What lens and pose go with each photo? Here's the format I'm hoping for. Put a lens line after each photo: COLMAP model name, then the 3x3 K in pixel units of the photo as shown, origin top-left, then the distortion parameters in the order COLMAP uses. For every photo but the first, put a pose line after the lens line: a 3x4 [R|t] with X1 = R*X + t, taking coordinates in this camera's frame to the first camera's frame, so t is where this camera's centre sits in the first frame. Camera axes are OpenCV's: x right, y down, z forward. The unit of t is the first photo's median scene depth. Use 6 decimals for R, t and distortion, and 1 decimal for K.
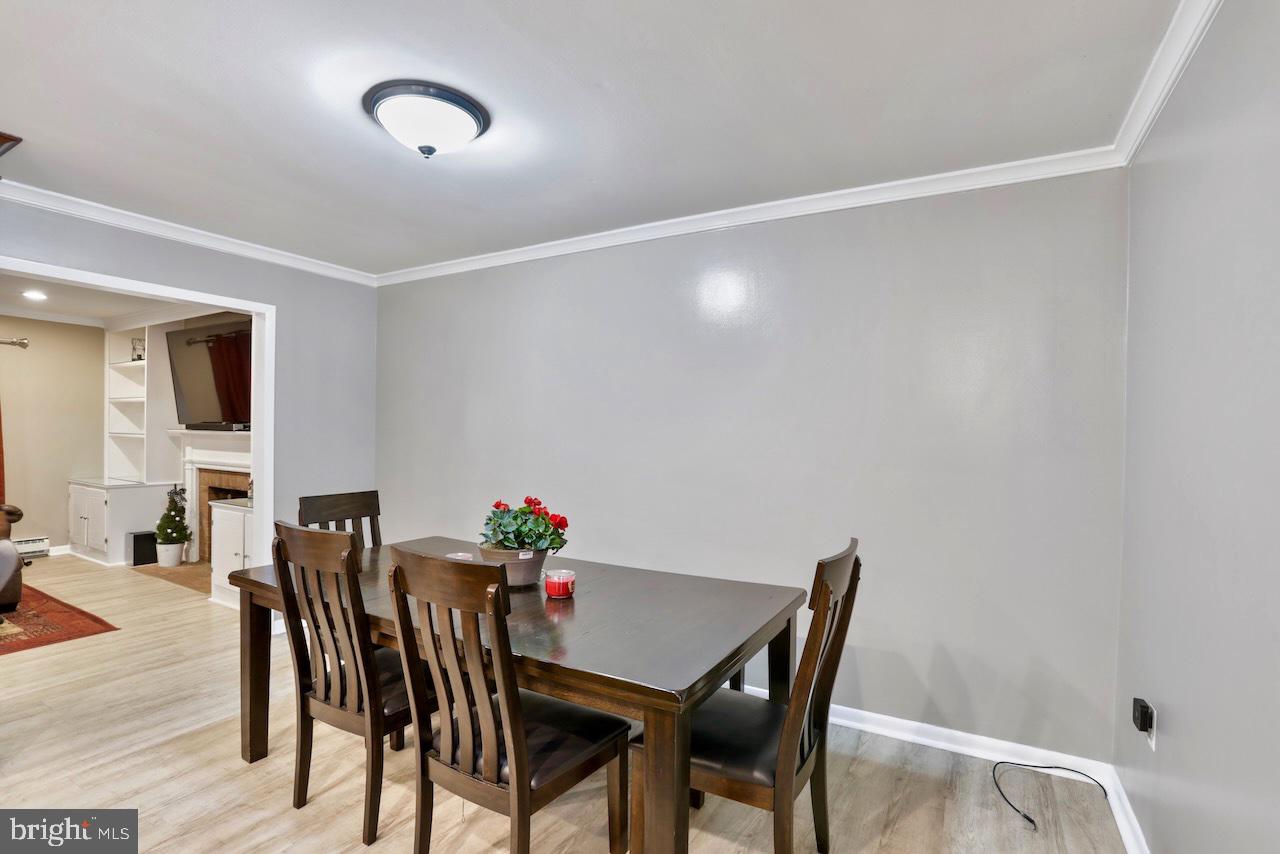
lens RADIAL K [[593.8, 0, 633.6], [0, 593.8, 432.9], [0, 0, 1]] dist [-0.034114, 0.012507]
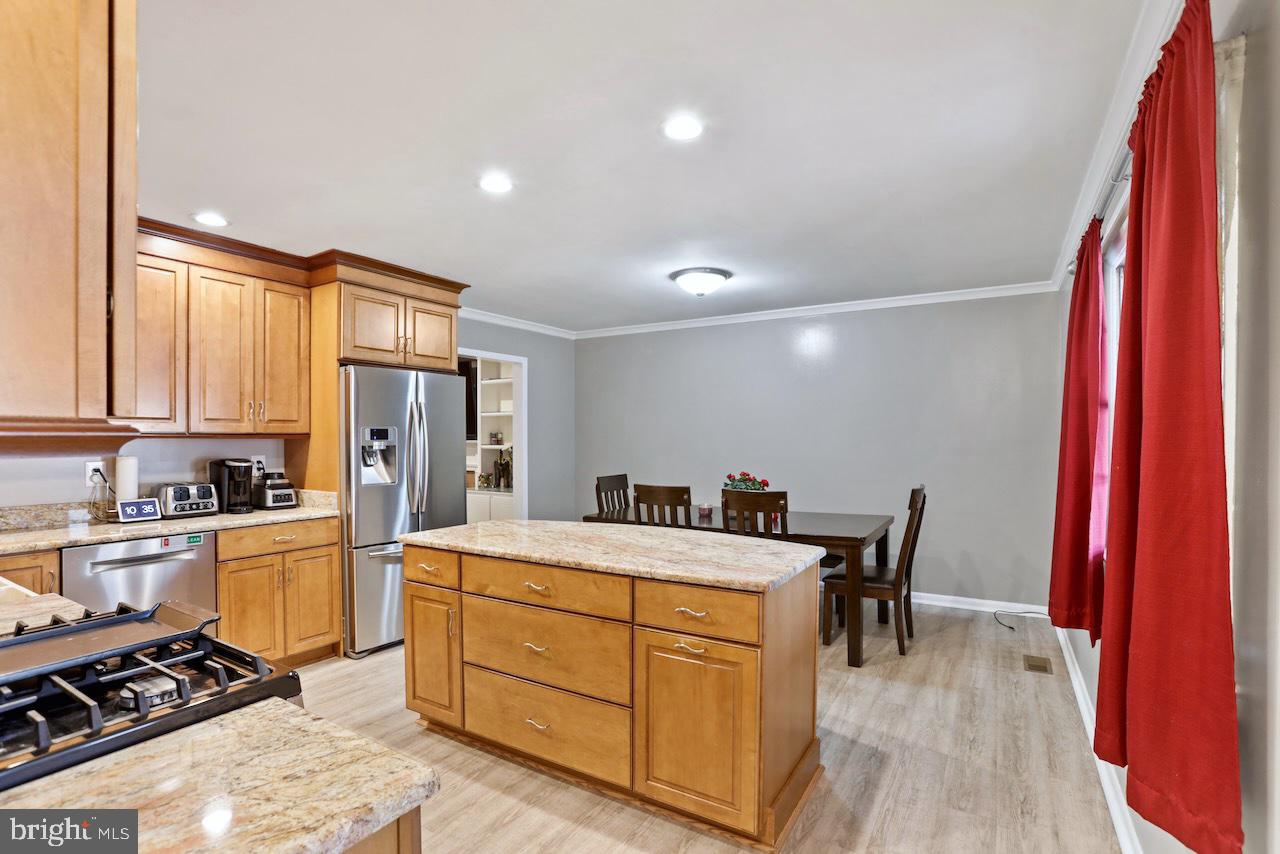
lens RADIAL K [[593.8, 0, 643.9], [0, 593.8, 432.4], [0, 0, 1]] dist [-0.034114, 0.012507]
pose [[0.999763, -0.015714, -0.015053, -0.441340], [0.015606, 0.999852, -0.007202, -0.008529], [0.015164, 0.006966, 0.999861, -0.846136]]
